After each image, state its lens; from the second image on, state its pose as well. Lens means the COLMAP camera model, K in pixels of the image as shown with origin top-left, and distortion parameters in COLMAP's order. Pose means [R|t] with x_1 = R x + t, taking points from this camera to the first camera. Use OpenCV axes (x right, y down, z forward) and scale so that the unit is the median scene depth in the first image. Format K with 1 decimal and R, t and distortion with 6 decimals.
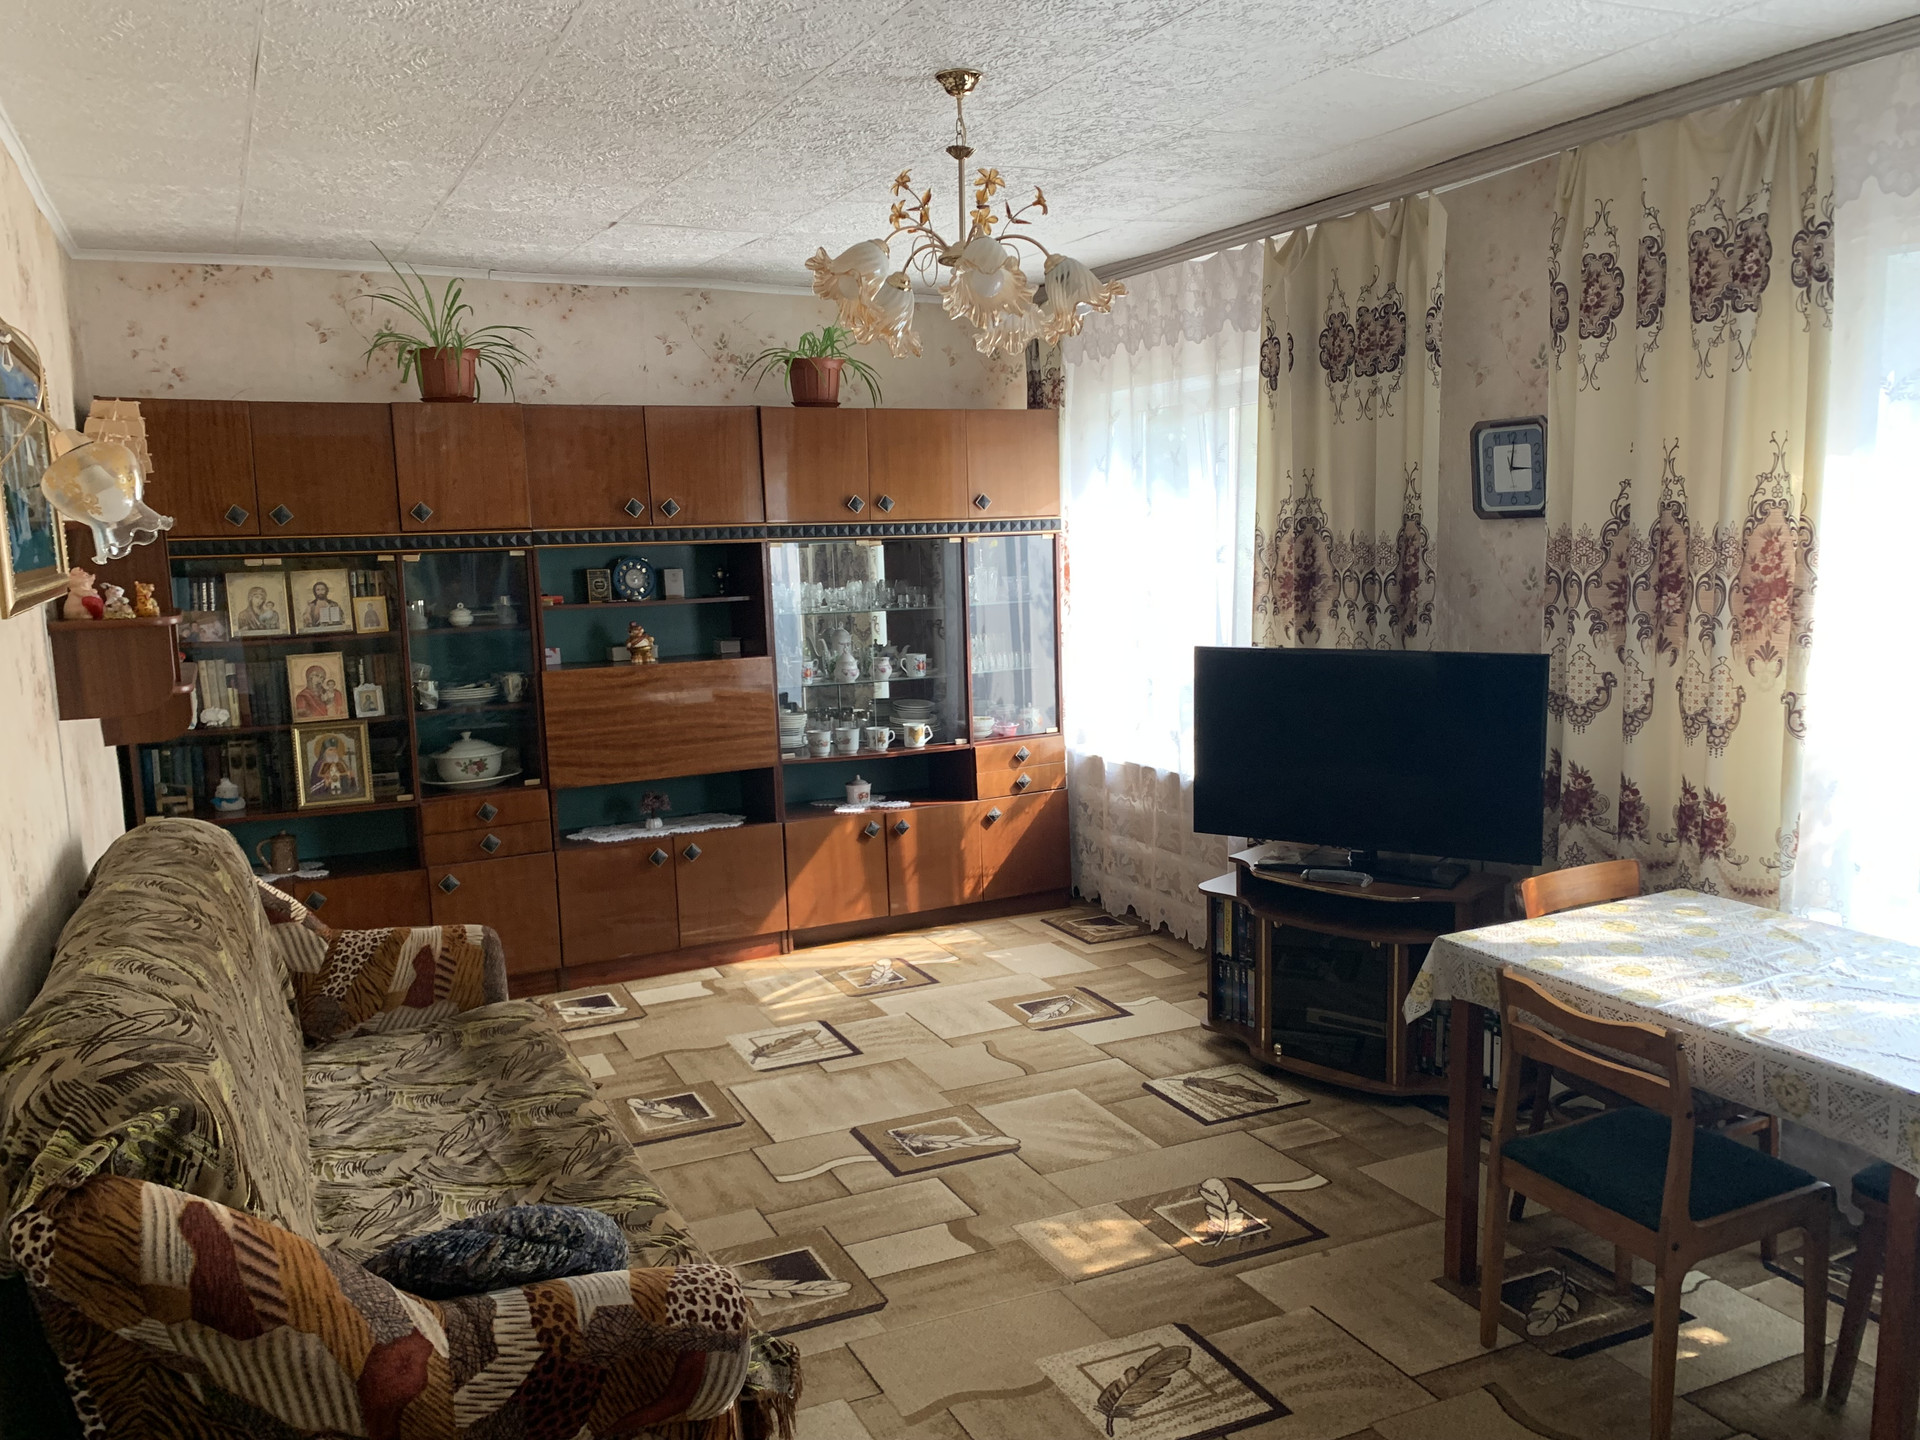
lens RADIAL K [[1457.7, 0, 949.2], [0, 1457.7, 750.4], [0, 0, 1]] dist [0.140219, -0.330672]
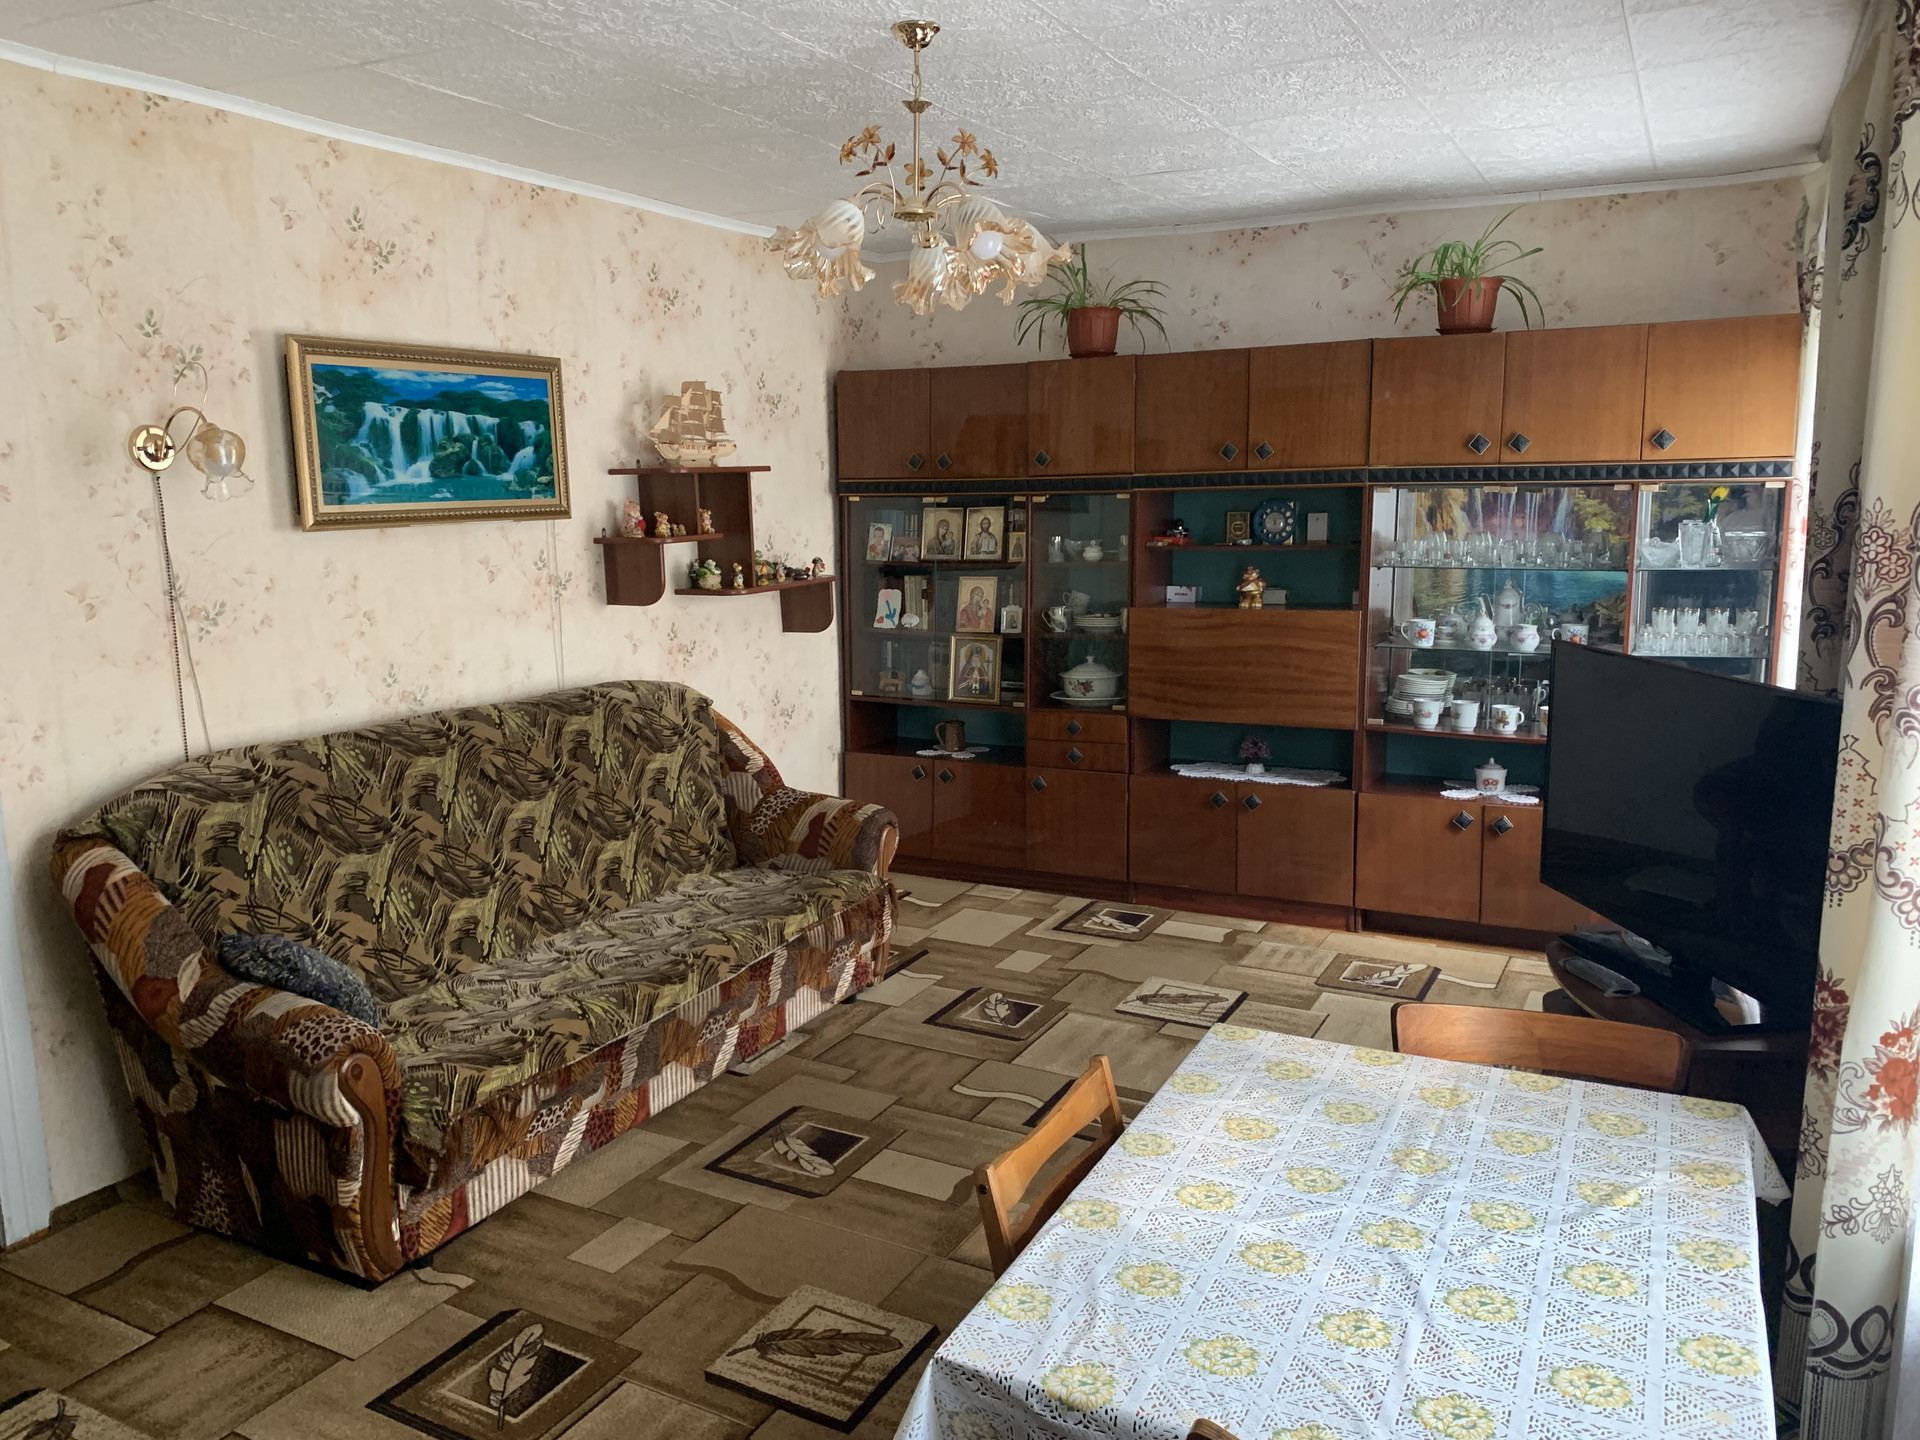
lens RADIAL K [[1457.7, 0, 949.2], [0, 1457.7, 750.4], [0, 0, 1]] dist [0.140219, -0.330672]
pose [[0.592109, 0.161469, -0.789515, 0.530794], [-0.122123, 0.986384, 0.110144, -0.054079], [0.796550, 0.031201, 0.603766, 0.260236]]
